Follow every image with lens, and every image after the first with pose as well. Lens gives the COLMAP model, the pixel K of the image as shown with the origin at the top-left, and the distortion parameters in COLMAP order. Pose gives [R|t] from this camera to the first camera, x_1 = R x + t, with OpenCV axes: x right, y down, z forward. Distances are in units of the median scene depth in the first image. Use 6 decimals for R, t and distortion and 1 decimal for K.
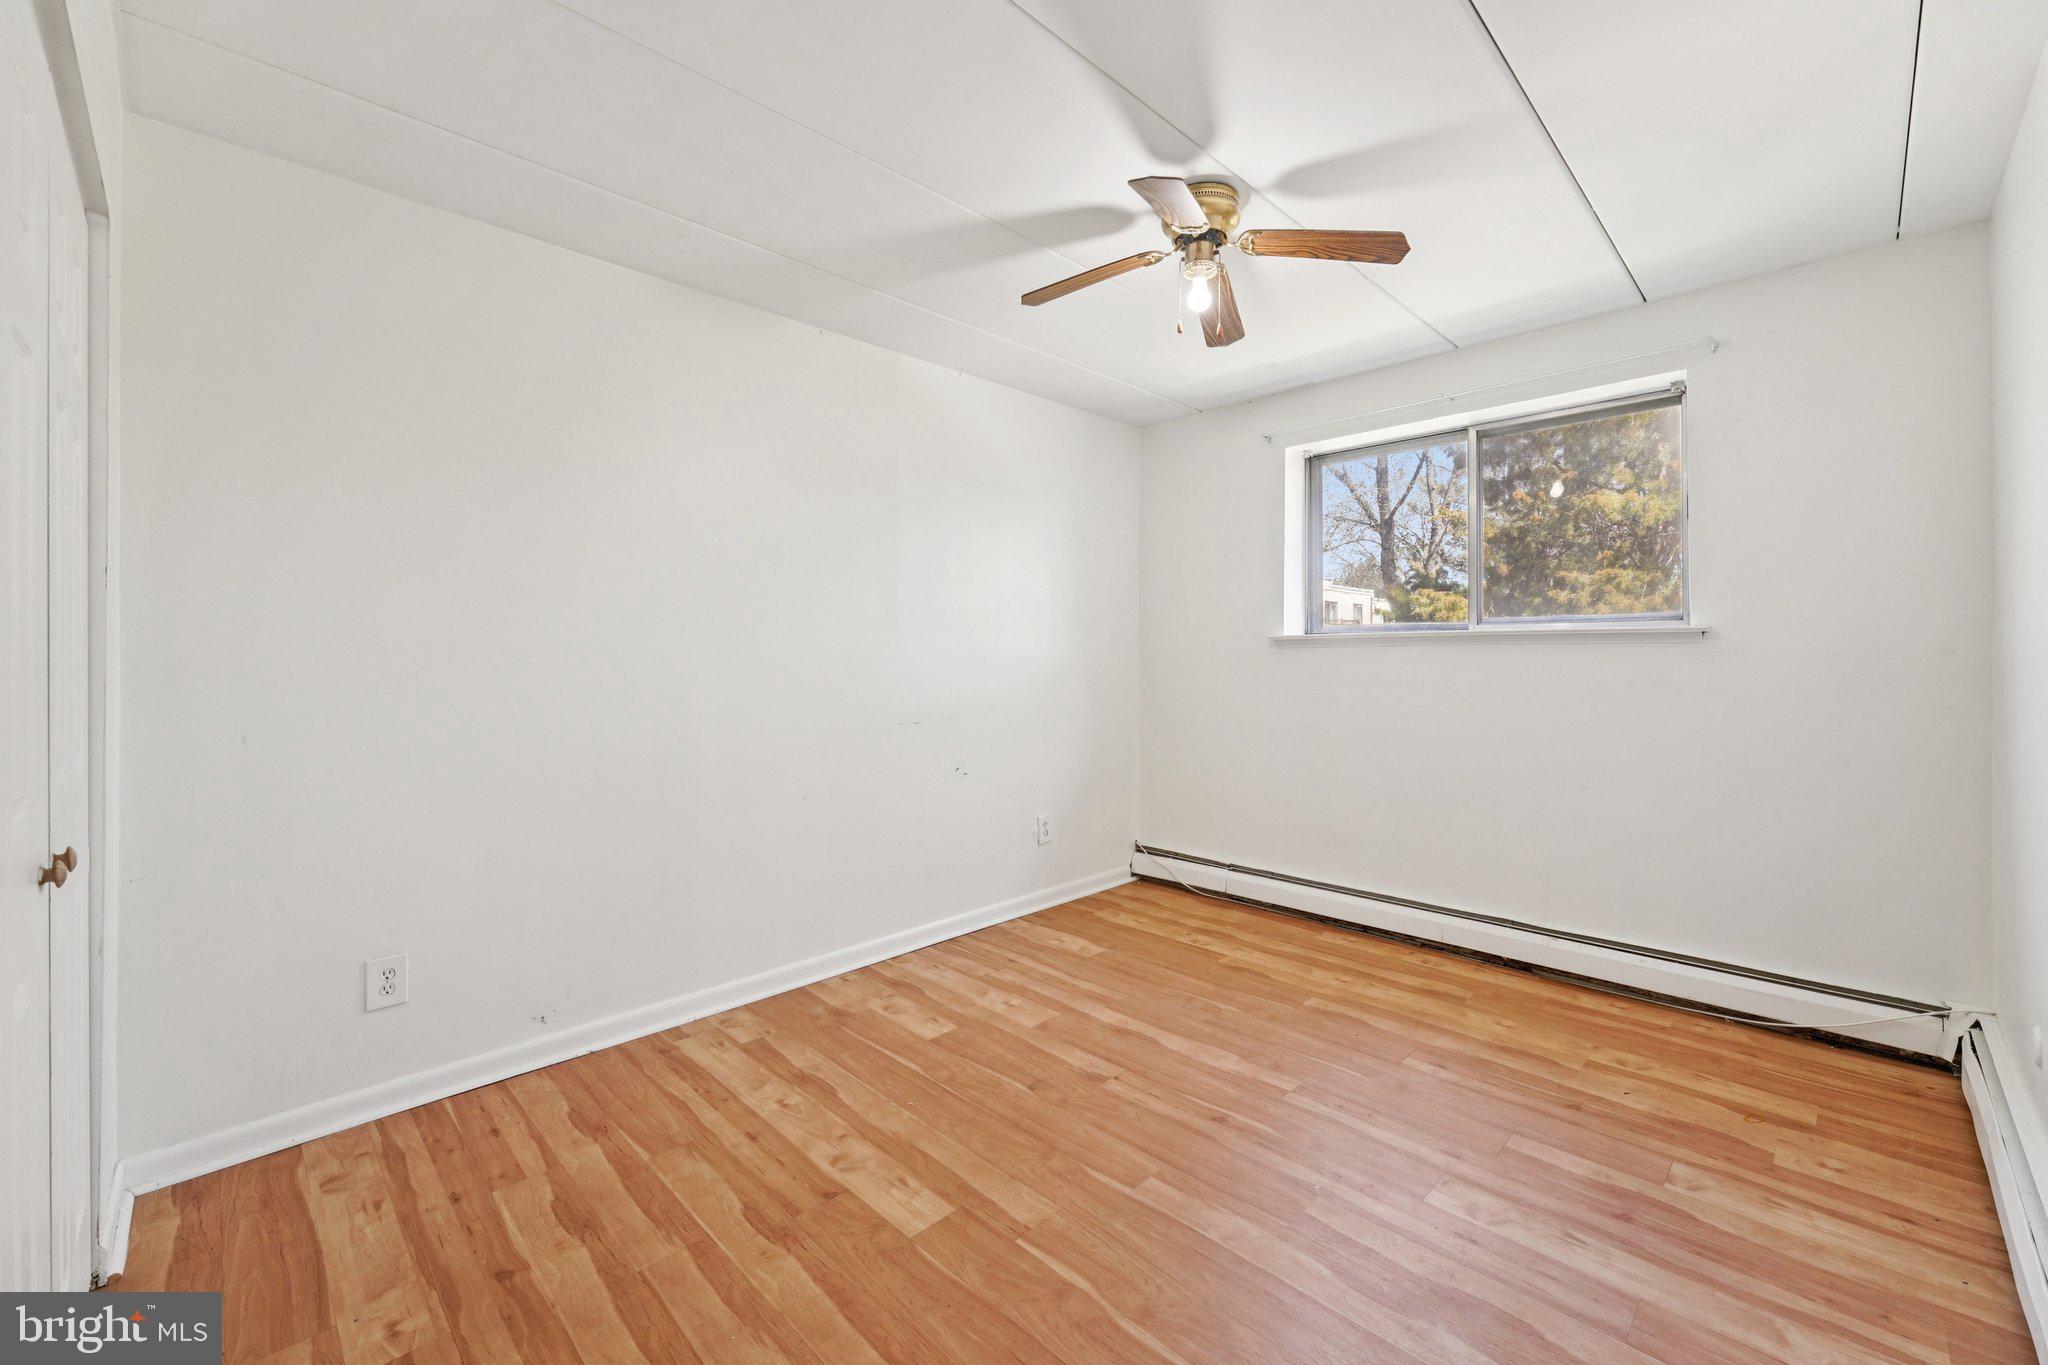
lens RADIAL K [[826.3, 0, 1016.8], [0, 826.3, 670.4], [0, 0, 1]] dist [-0.003380, 0.000475]
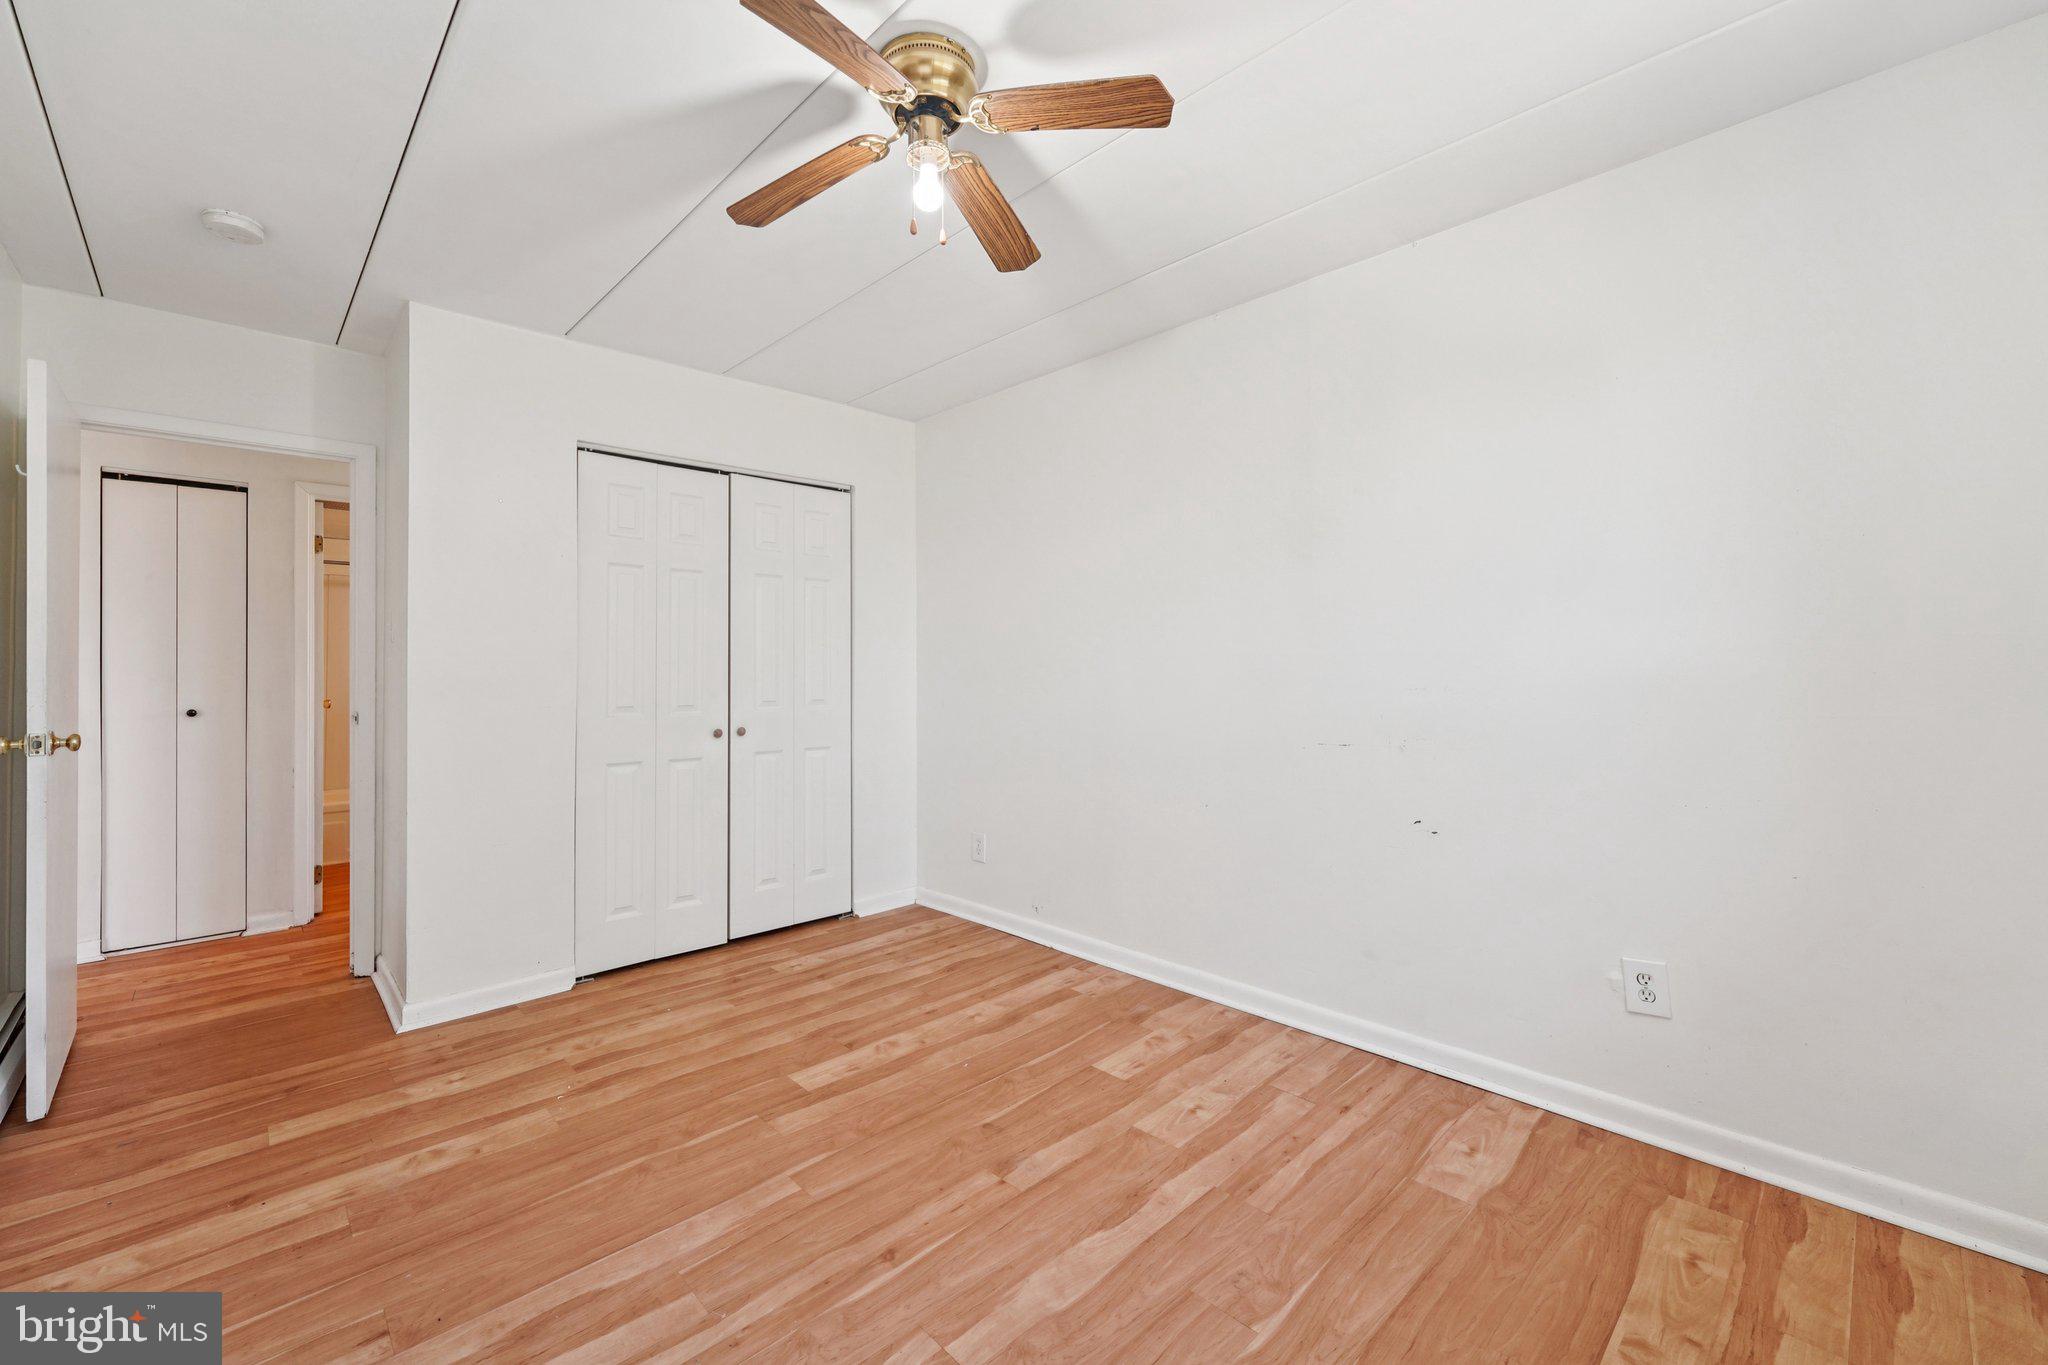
lens RADIAL K [[826.3, 0, 1016.3], [0, 826.3, 670.2], [0, 0, 1]] dist [-0.003380, 0.000475]
pose [[-0.009470, 0.007214, -0.999929, 0.840173], [-0.010920, 0.999914, 0.007317, -0.007938], [0.999896, 0.010988, -0.009390, 0.931498]]
